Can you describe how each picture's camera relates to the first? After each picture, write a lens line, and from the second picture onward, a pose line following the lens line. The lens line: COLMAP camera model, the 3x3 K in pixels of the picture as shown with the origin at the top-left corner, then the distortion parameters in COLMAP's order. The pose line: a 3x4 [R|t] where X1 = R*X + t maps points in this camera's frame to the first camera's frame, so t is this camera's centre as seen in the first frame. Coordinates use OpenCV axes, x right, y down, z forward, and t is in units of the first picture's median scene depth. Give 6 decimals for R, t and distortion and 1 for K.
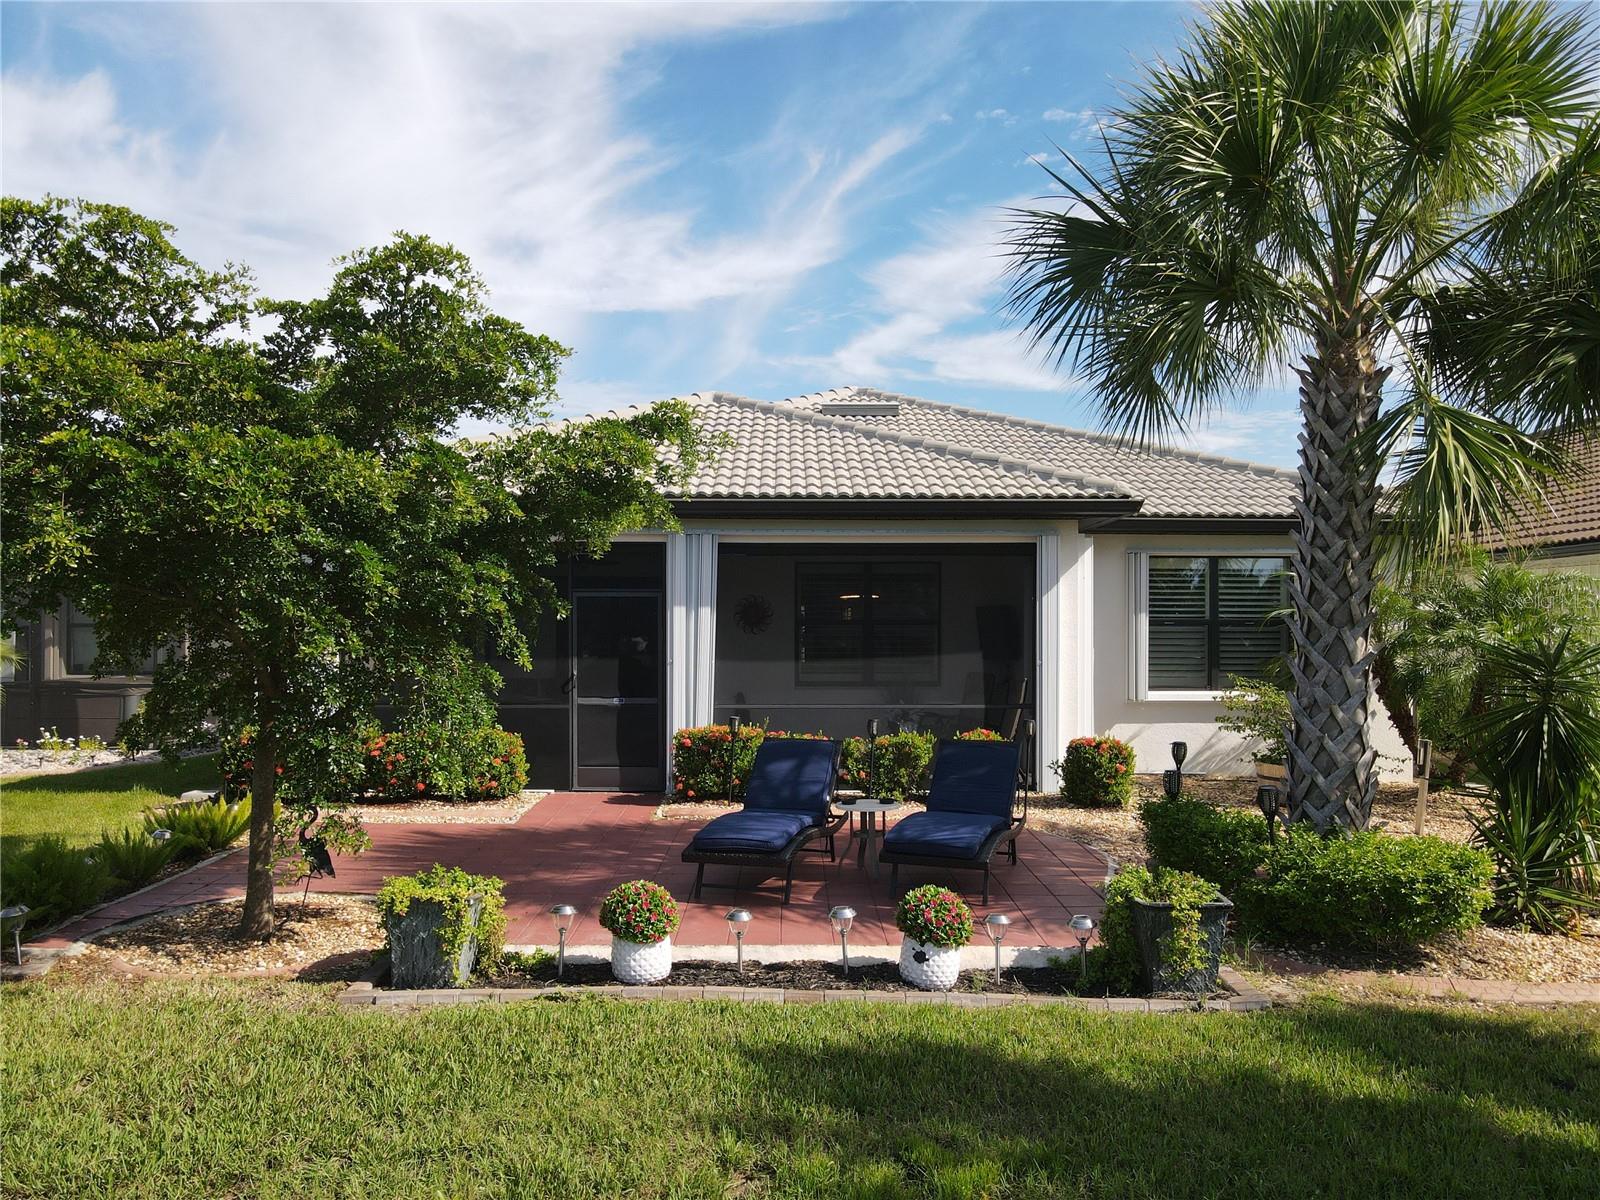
lens RADIAL K [[1169.4, 0, 802.1], [0, 1169.4, 629.1], [0, 0, 1]] dist [0.025335, -0.006527]
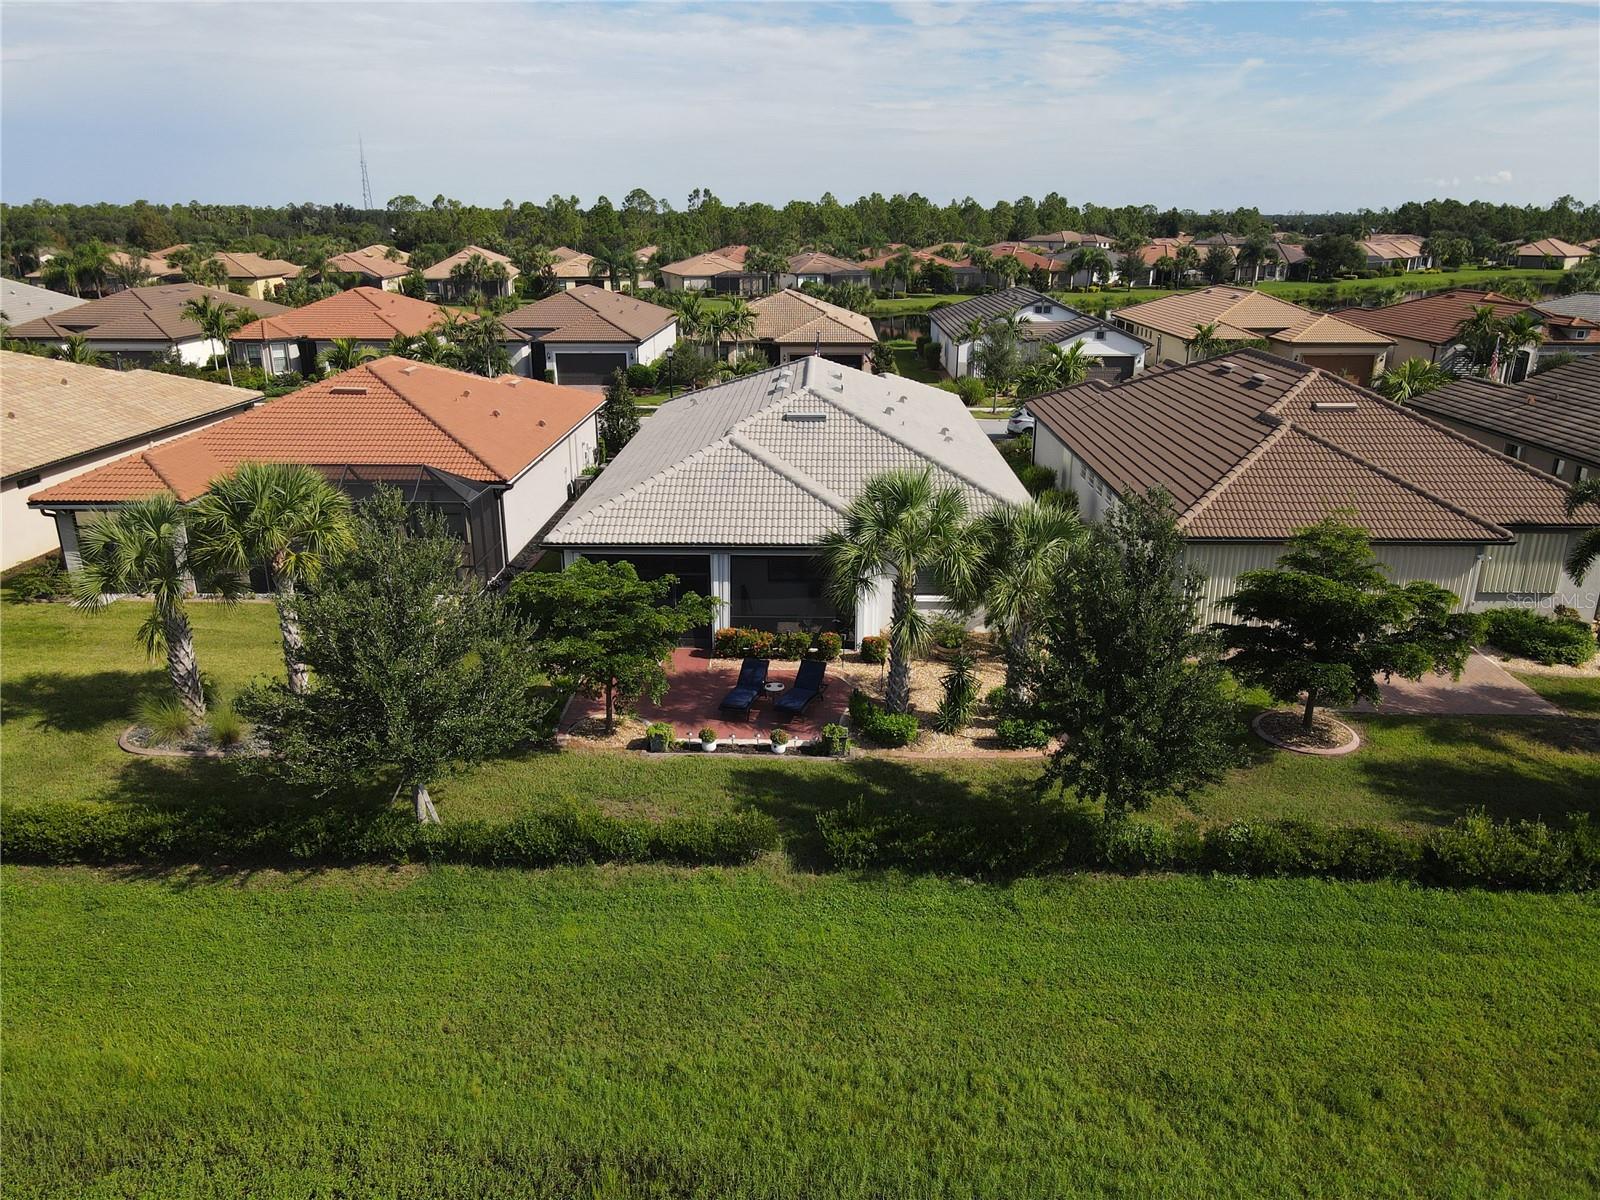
lens RADIAL K [[1158.6, 0, 821.4], [0, 1158.6, 609.0], [0, 0, 1]] dist [-0.030737, 0.029673]
pose [[0.999815, 0.011595, -0.015333, 0.315628], [-0.006175, 0.949062, 0.315028, -1.454214], [0.018205, -0.314875, 0.948959, -2.703317]]
